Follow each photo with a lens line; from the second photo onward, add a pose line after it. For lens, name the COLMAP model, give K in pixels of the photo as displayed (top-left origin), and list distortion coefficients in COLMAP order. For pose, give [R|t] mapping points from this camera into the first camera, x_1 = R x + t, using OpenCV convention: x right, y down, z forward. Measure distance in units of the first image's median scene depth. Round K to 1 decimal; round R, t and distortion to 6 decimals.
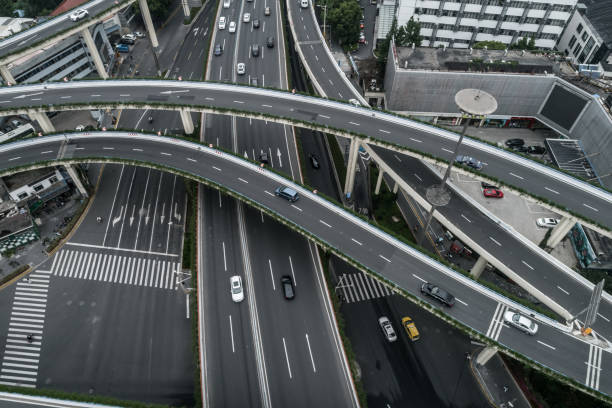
lens RADIAL K [[409.3, 0, 306.4], [0, 409.3, 204.8], [0, 0, 1]] dist [-0.004832, 0.007986]
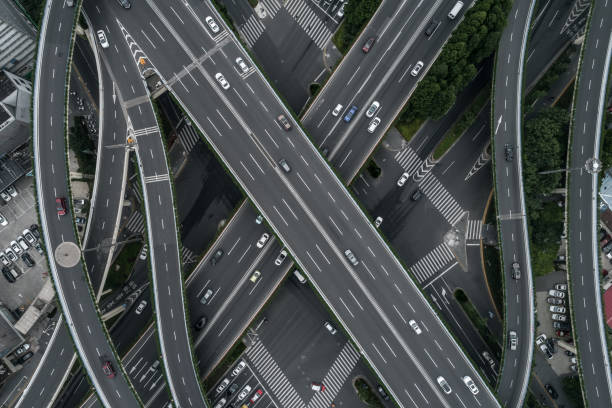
lens RADIAL K [[409.3, 0, 307.2], [0, 409.3, 207.9], [0, 0, 1]] dist [-0.004832, 0.007986]
pose [[-0.669332, -0.742504, -0.026138, -0.025666], [0.552783, -0.521197, 0.650219, -0.408427], [-0.496413, 0.420764, 0.759297, -0.456496]]
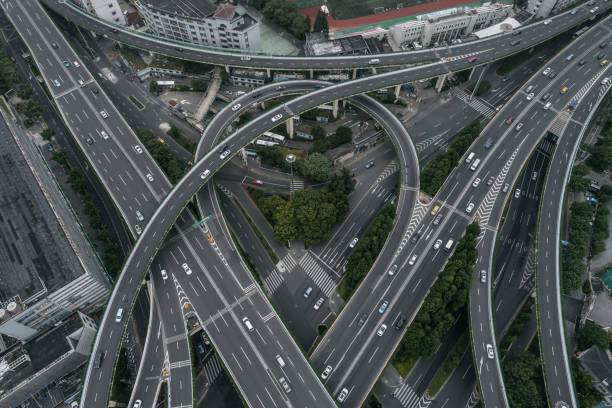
lens RADIAL K [[409.3, 0, 304.0], [0, 409.3, 205.3], [0, 0, 1]] dist [-0.004832, 0.007986]
pose [[-0.648486, -0.666299, 0.368119, -0.008695], [0.582903, -0.123631, 0.803081, -0.603521], [-0.489581, 0.735365, 0.468560, -0.703186]]
